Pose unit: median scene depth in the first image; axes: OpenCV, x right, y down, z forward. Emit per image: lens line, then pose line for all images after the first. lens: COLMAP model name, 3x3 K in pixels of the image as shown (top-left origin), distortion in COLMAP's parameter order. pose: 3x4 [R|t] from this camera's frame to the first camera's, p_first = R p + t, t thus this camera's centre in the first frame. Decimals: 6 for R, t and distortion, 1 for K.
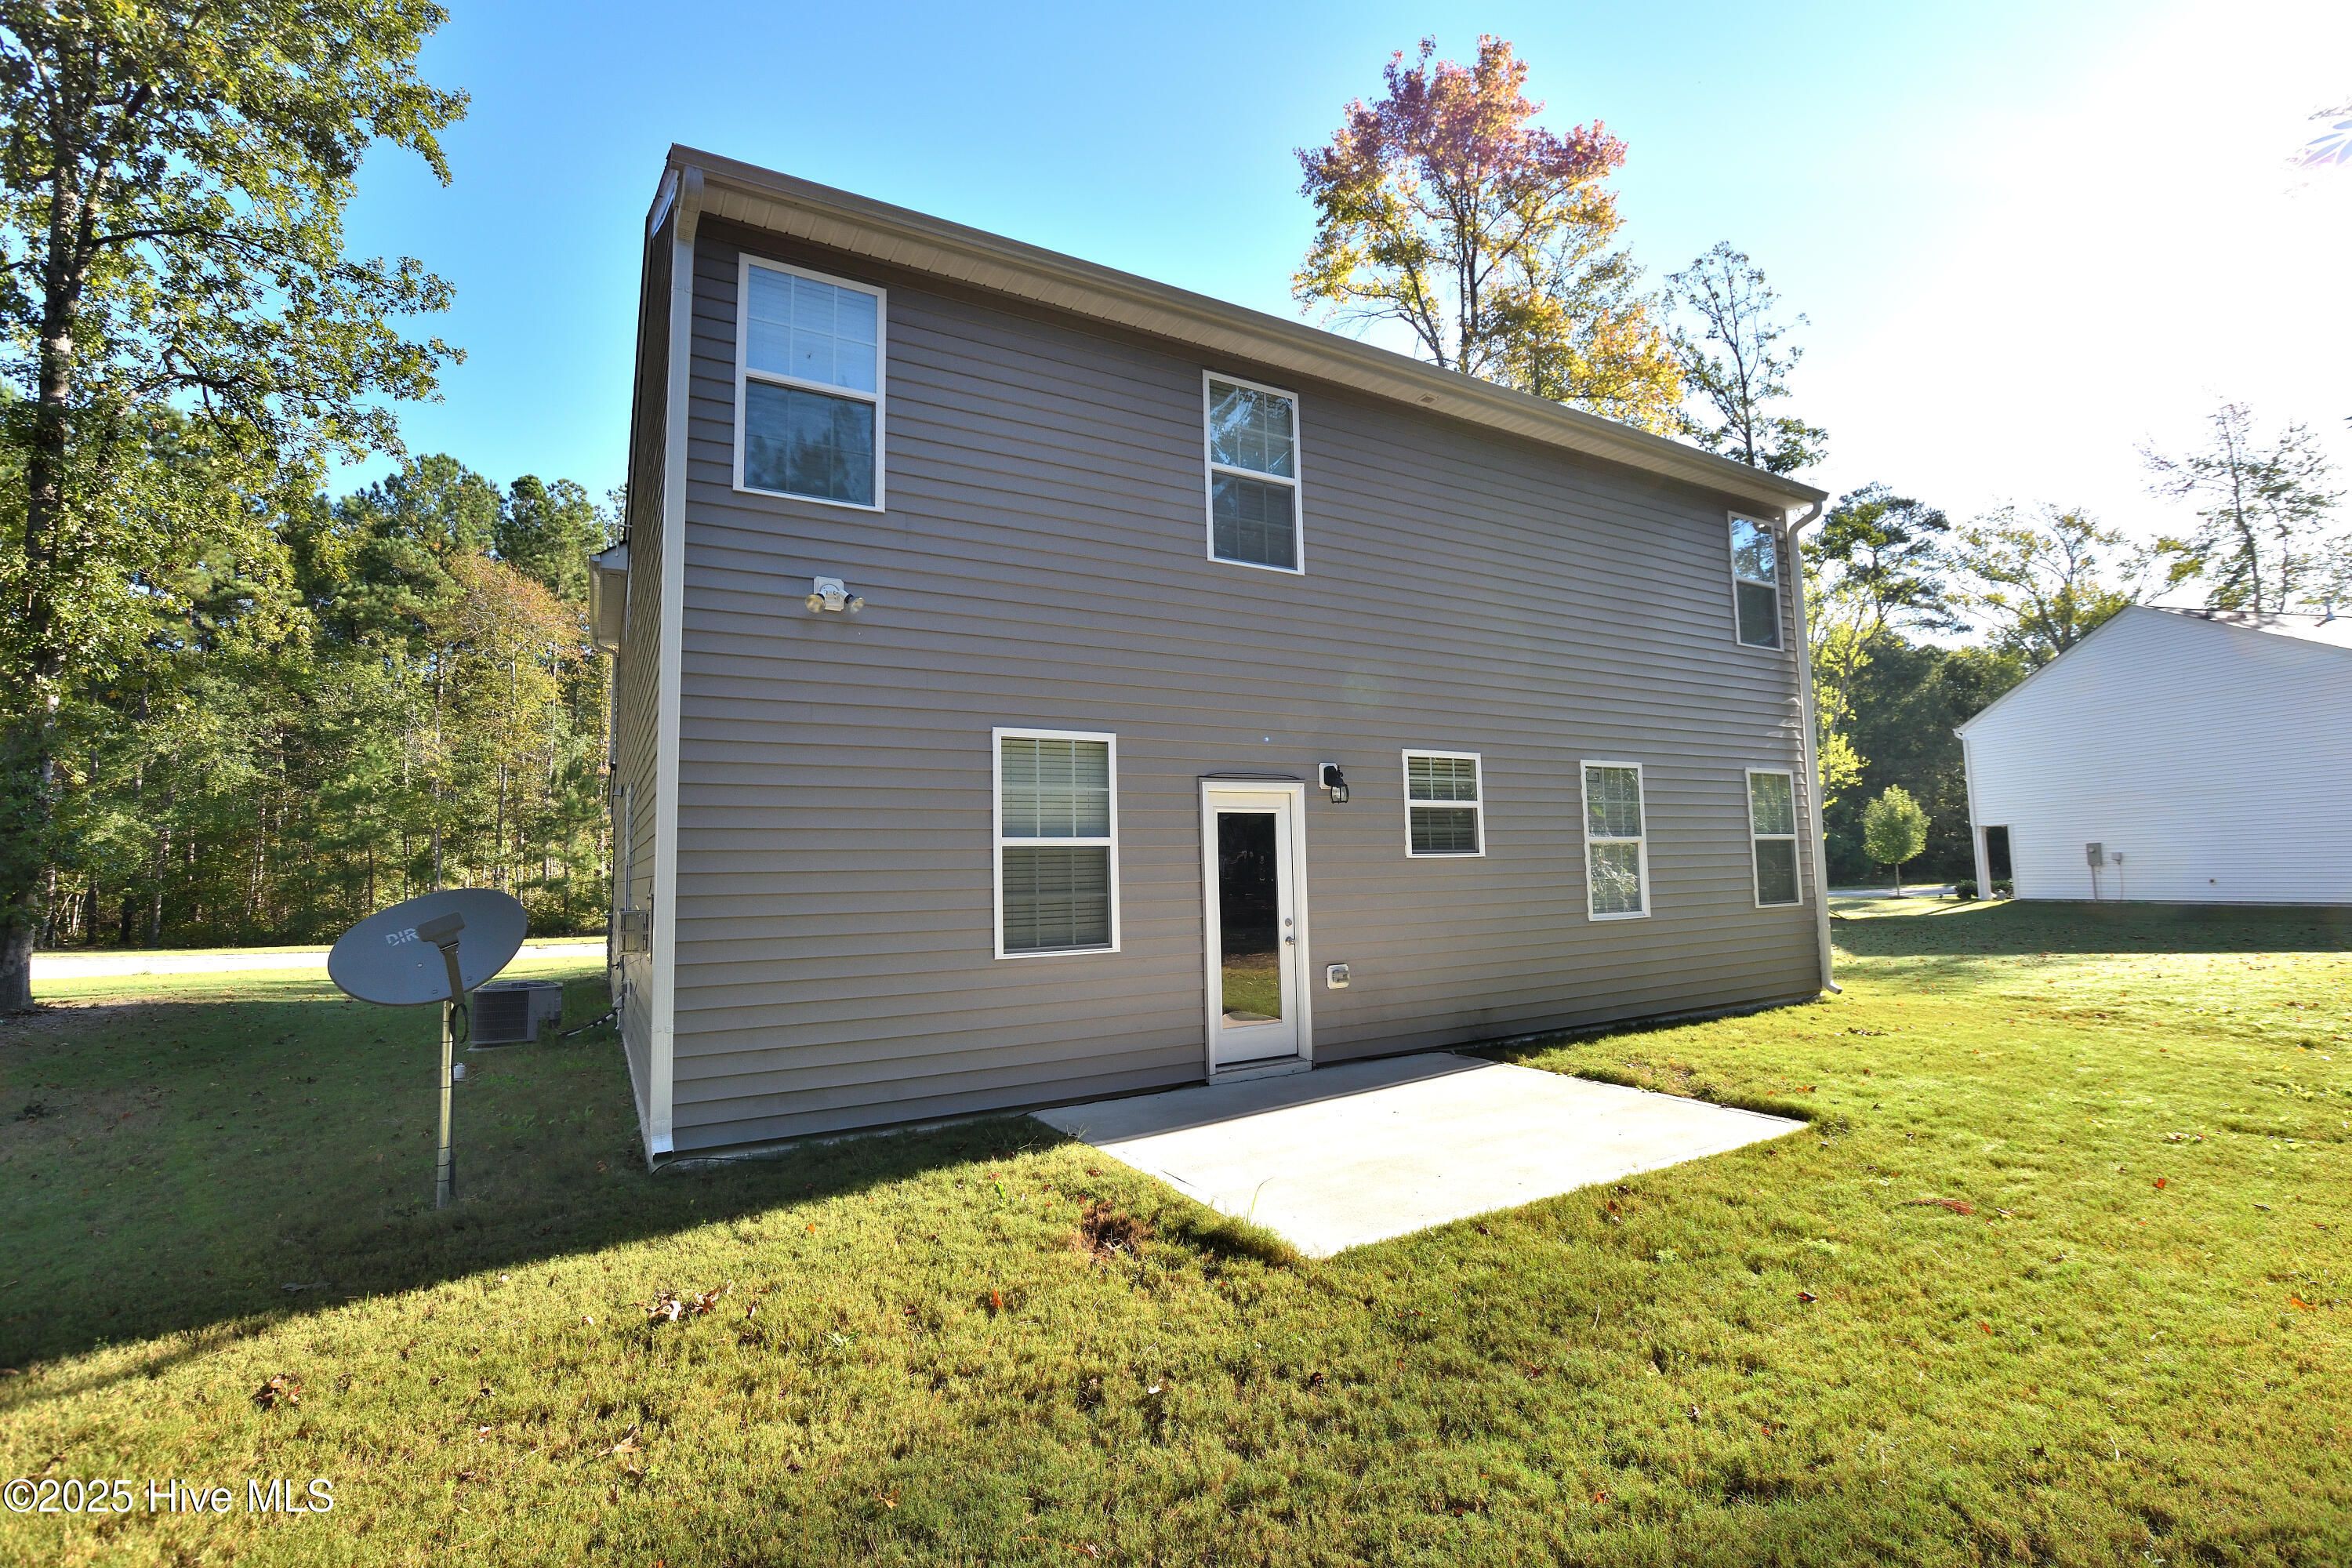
lens RADIAL K [[1024.0, 0, 1177.7], [0, 1024.0, 788.2], [0, 0, 1]] dist [-0.028023, 0.000695]
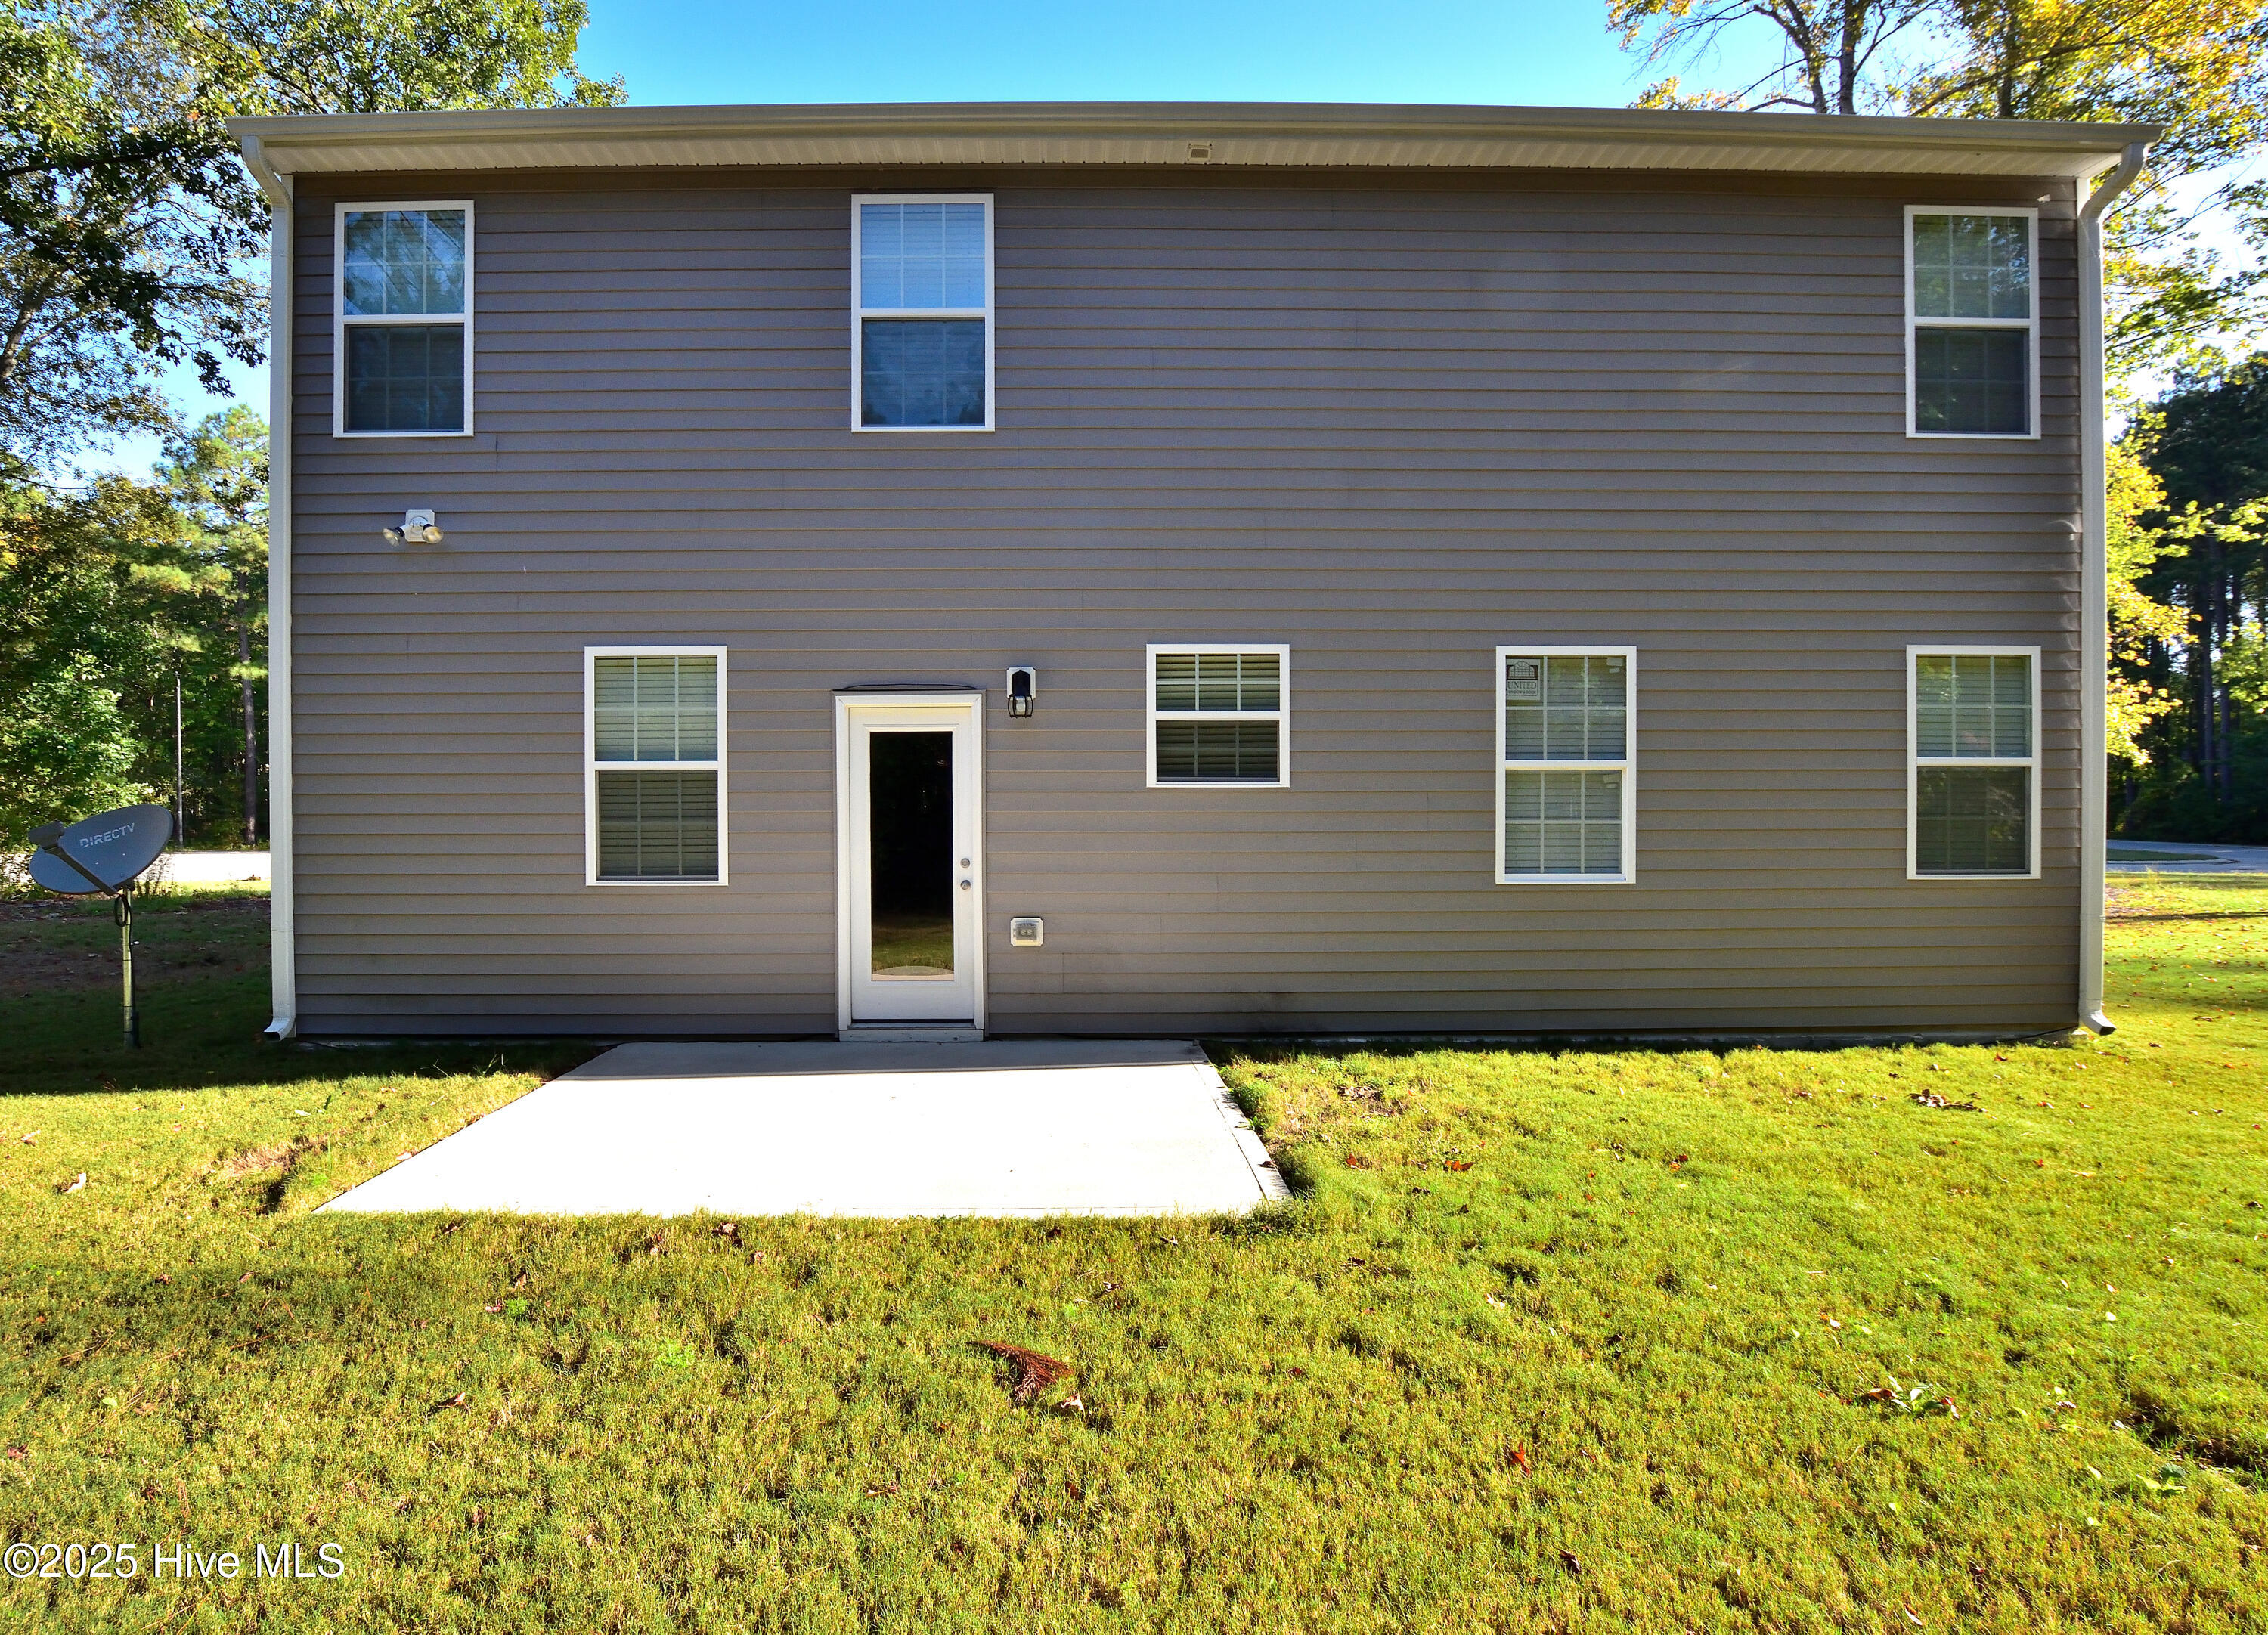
lens RADIAL K [[1016.4, 0, 1134.2], [0, 1016.4, 807.6], [0, 0, 1]] dist [-0.022161, 0.000382]
pose [[0.872278, 0.024000, -0.488420, 0.626672], [0.023757, 0.995536, 0.091348, 0.014130], [0.488432, -0.091285, 0.867814, 0.352658]]
